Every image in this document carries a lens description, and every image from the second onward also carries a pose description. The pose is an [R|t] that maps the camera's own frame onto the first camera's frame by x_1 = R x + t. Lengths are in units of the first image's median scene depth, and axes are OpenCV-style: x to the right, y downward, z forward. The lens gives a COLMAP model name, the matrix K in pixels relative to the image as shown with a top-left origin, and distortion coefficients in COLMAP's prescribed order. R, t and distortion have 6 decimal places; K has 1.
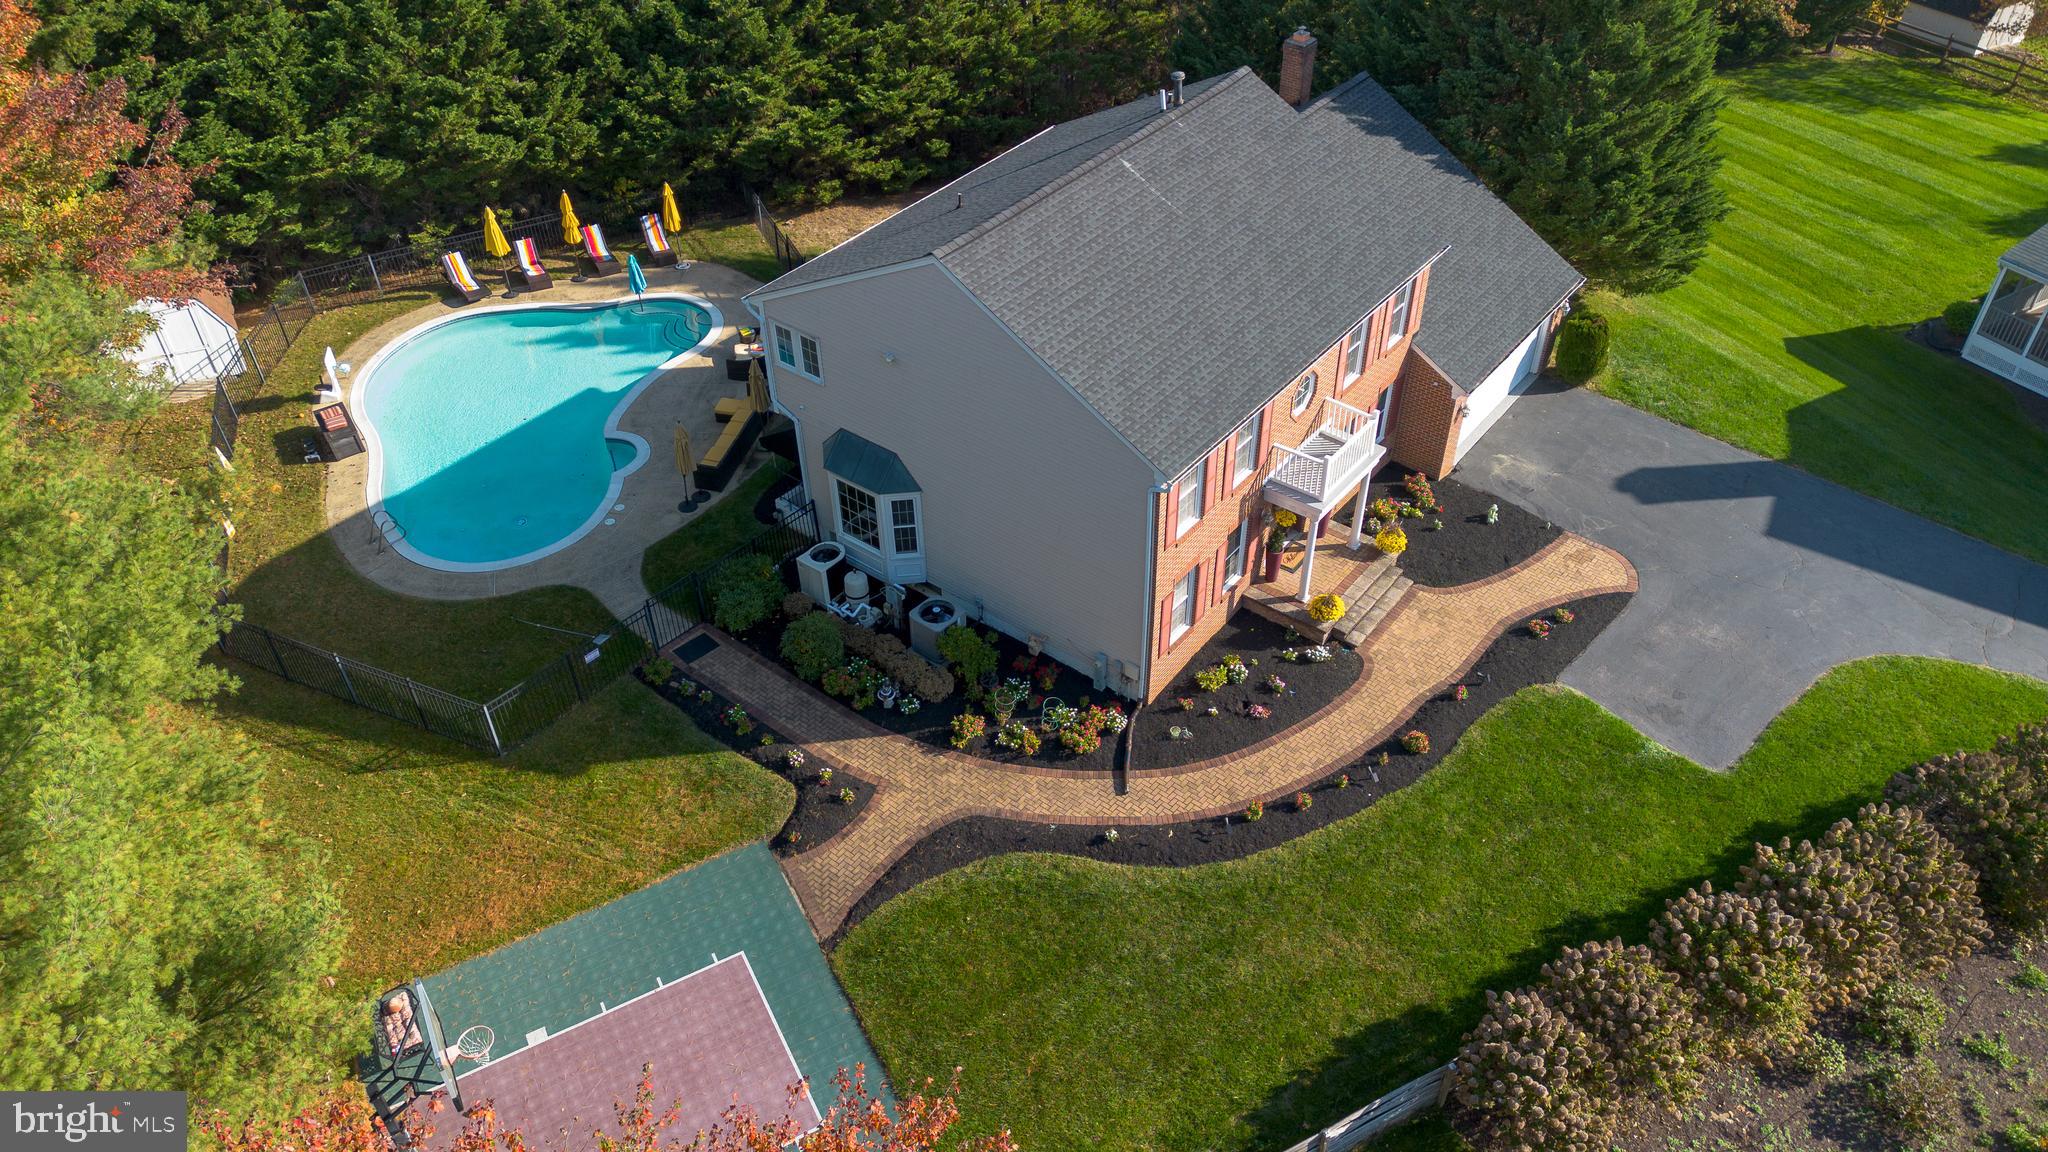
lens RADIAL K [[1444.0, 0, 1028.9], [0, 1444.0, 577.6], [0, 0, 1]] dist [0.065921, -0.070121]
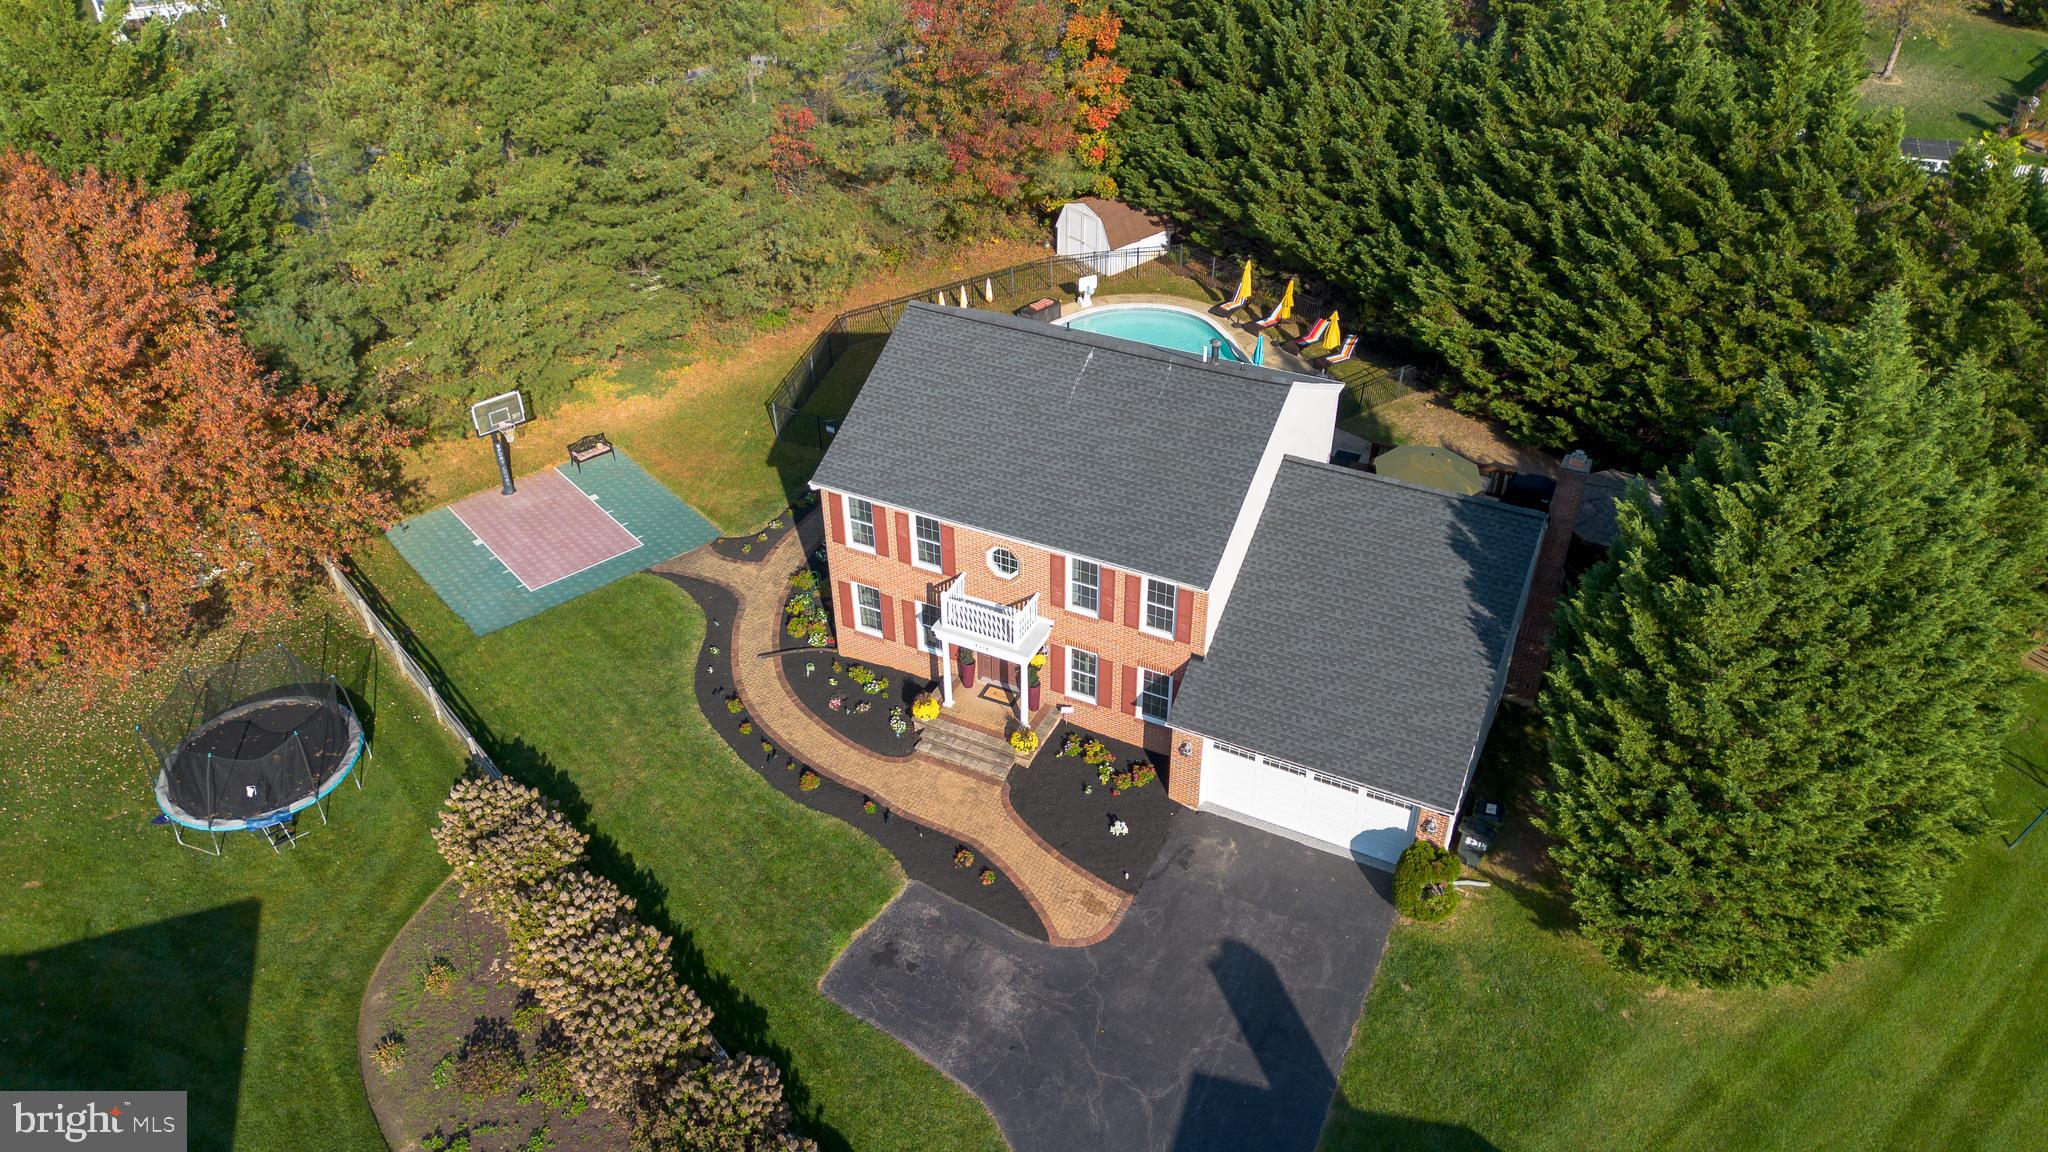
lens RADIAL K [[1444.0, 0, 1035.2], [0, 1444.0, 580.2], [0, 0, 1]] dist [0.065921, -0.070121]
pose [[0.205419, 0.584125, -0.785240, 0.946944], [-0.630995, 0.692364, 0.349968, -0.456841], [0.748096, 0.423592, 0.510805, 0.332066]]
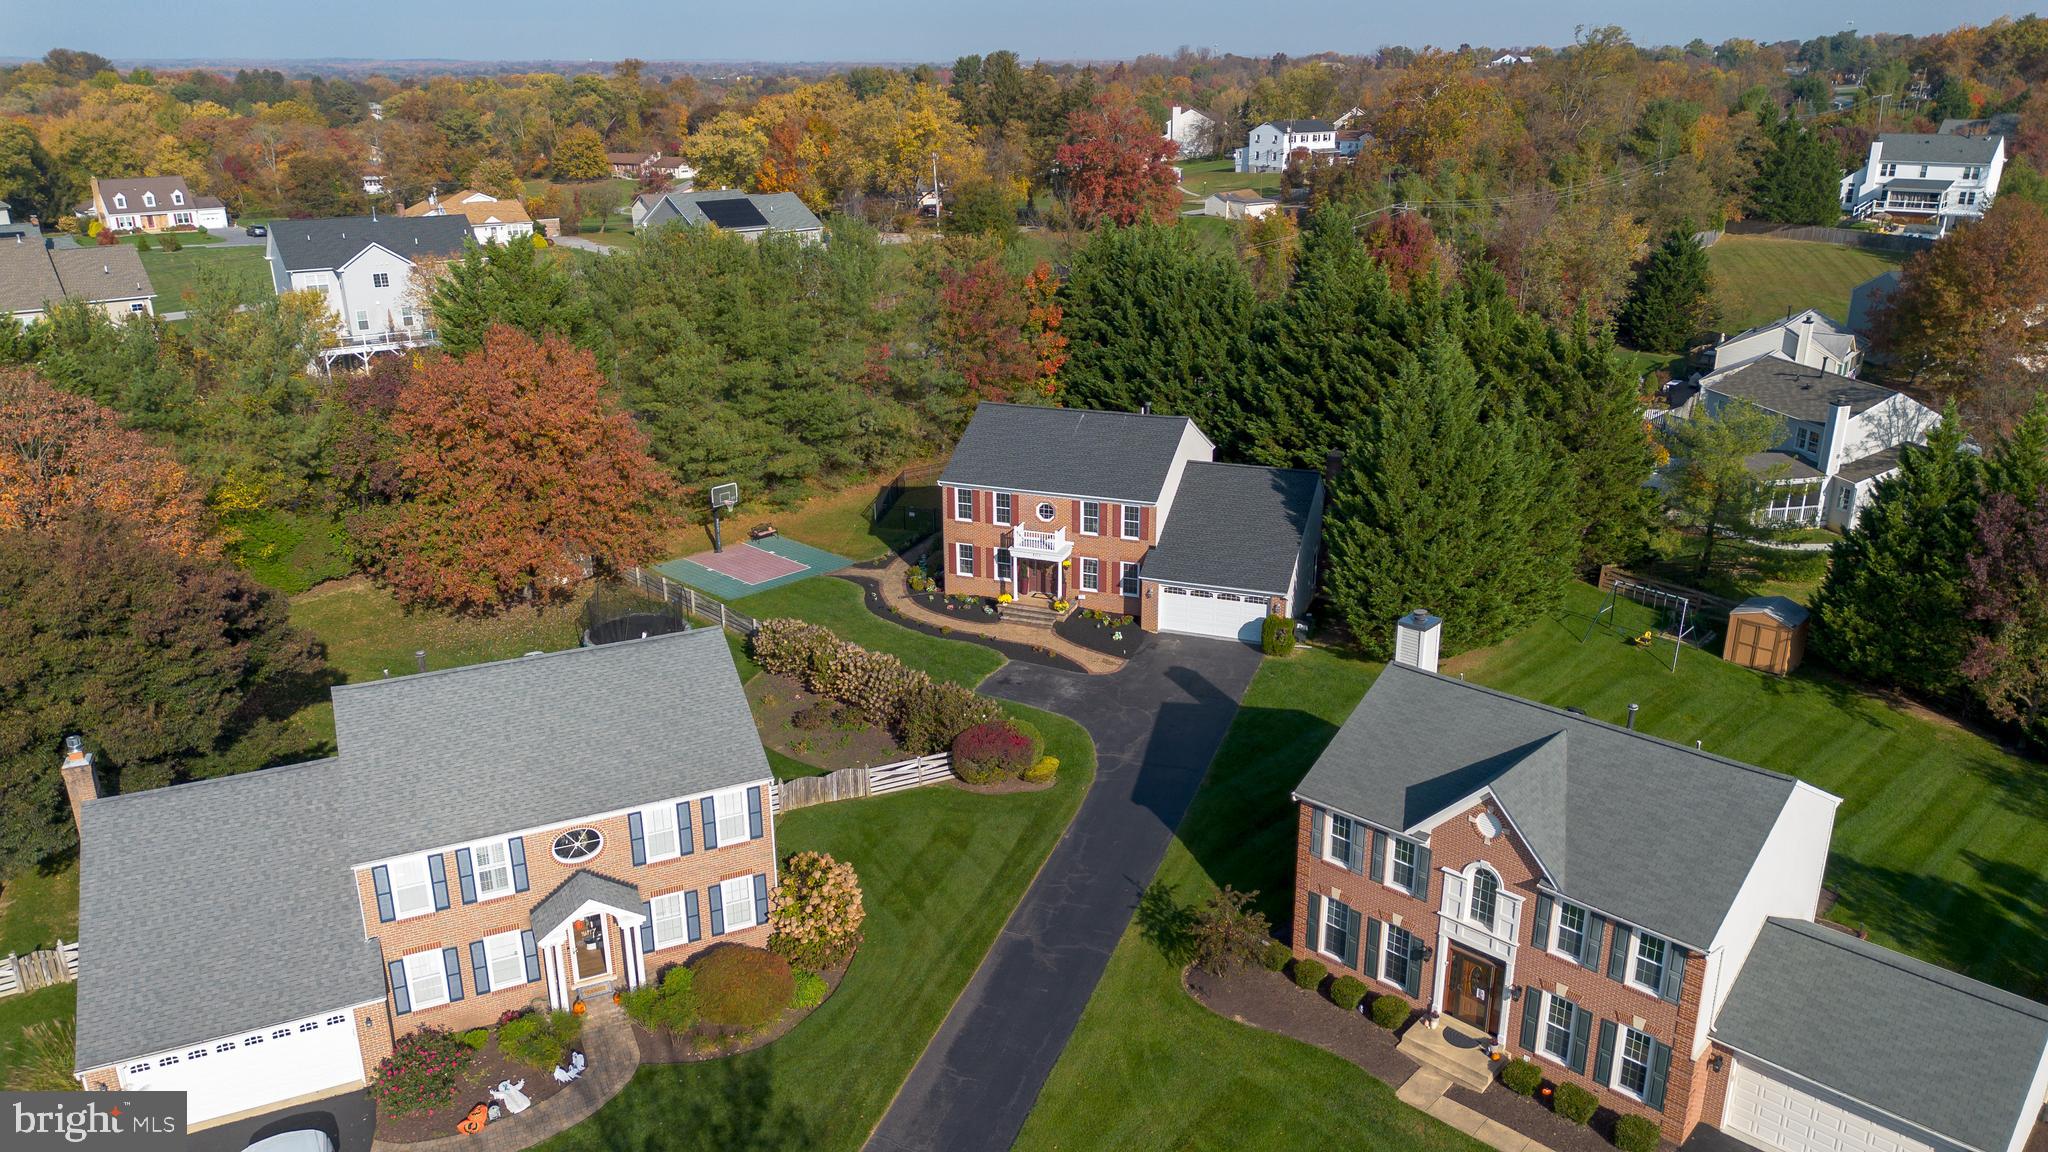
lens RADIAL K [[1444.0, 0, 1025.8], [0, 1444.0, 595.6], [0, 0, 1]] dist [0.065921, -0.070121]
pose [[0.290827, 0.339397, -0.894556, 1.864918], [-0.618920, 0.779734, 0.094617, -0.180322], [0.729628, 0.526142, 0.436827, 0.035972]]
